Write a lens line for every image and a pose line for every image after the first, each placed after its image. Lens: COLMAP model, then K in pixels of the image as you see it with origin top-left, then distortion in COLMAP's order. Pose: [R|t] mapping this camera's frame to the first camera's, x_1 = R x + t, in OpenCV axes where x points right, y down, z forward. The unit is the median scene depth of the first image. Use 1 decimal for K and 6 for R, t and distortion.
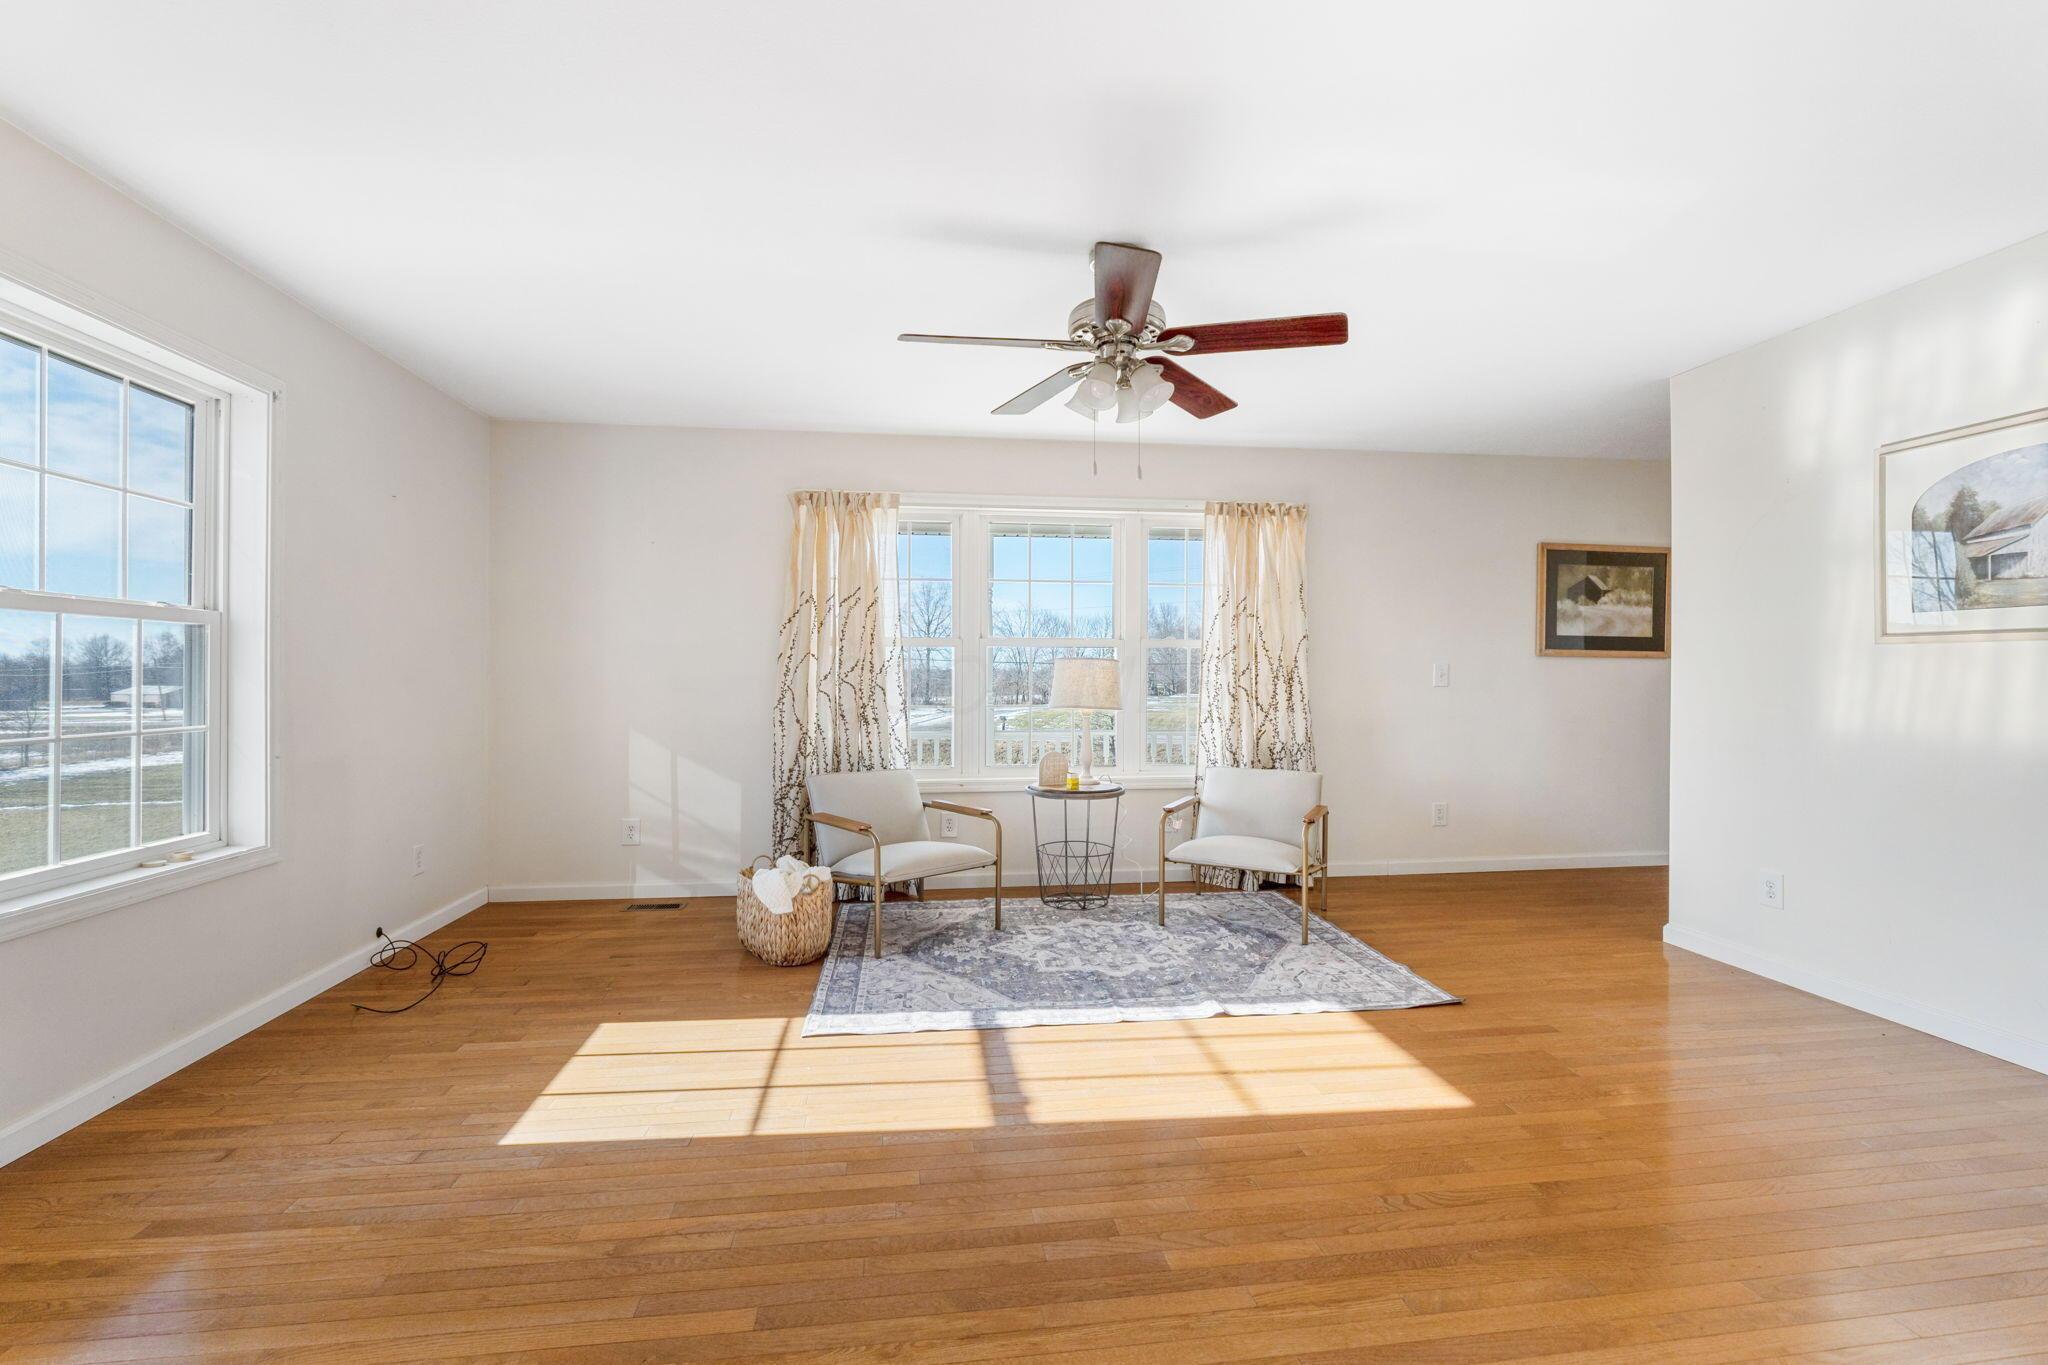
lens RADIAL K [[872.9, 0, 1018.4], [0, 872.9, 680.1], [0, 0, 1]] dist [-0.008471, 0.000325]
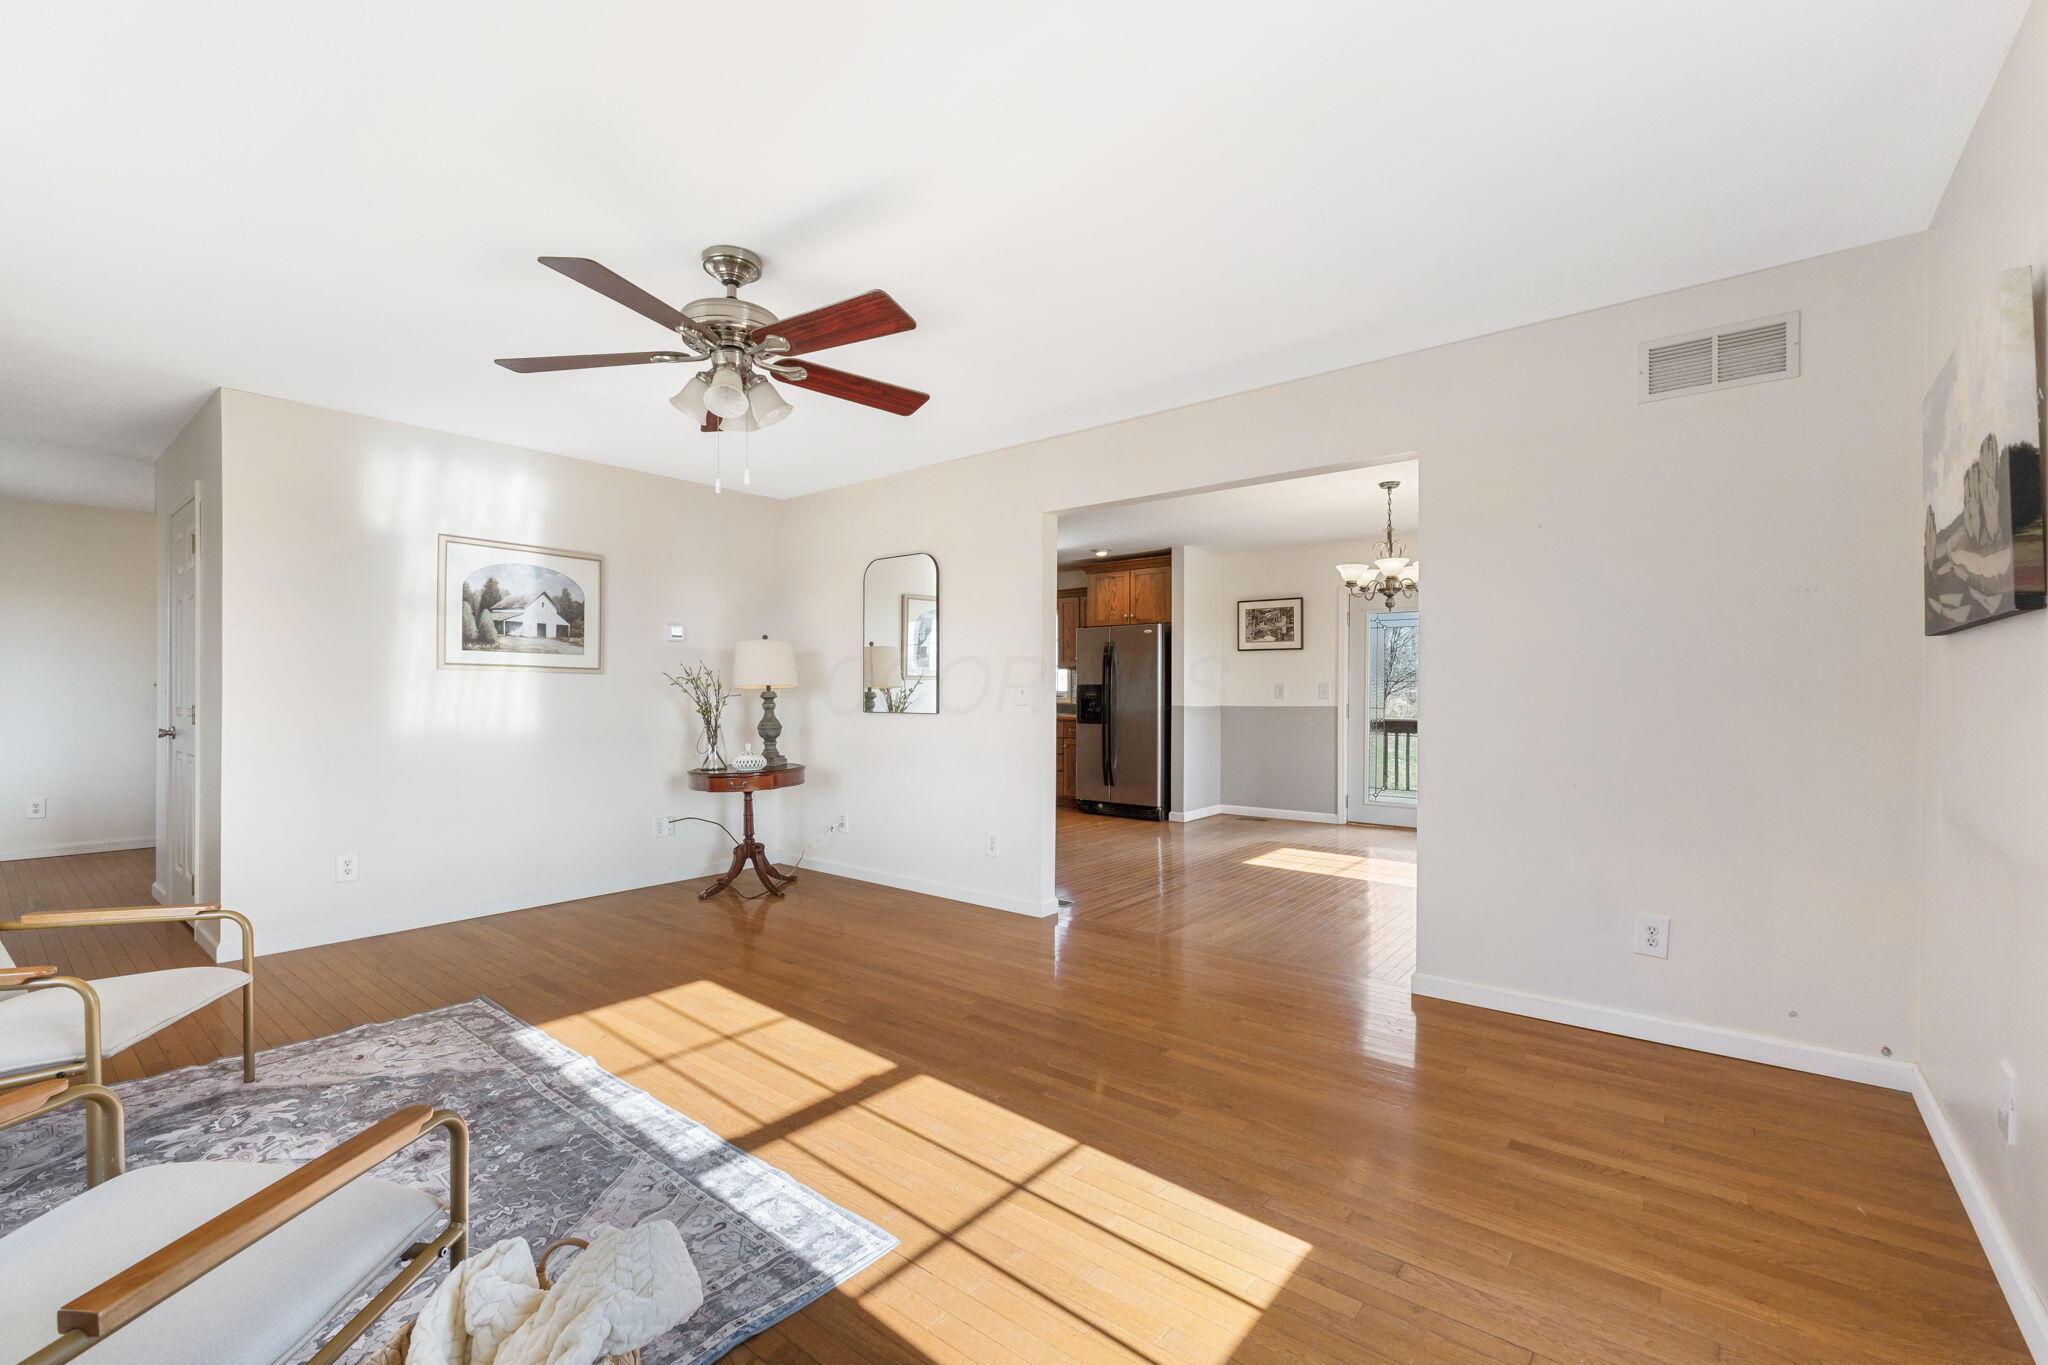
lens RADIAL K [[872.9, 0, 1017.2], [0, 872.9, 690.2], [0, 0, 1]] dist [-0.008471, 0.000325]
pose [[-0.691957, -0.000723, 0.721938, -0.802319], [-0.001630, 0.999999, -0.000560, -0.007720], [-0.721937, -0.001564, -0.691957, 1.424134]]
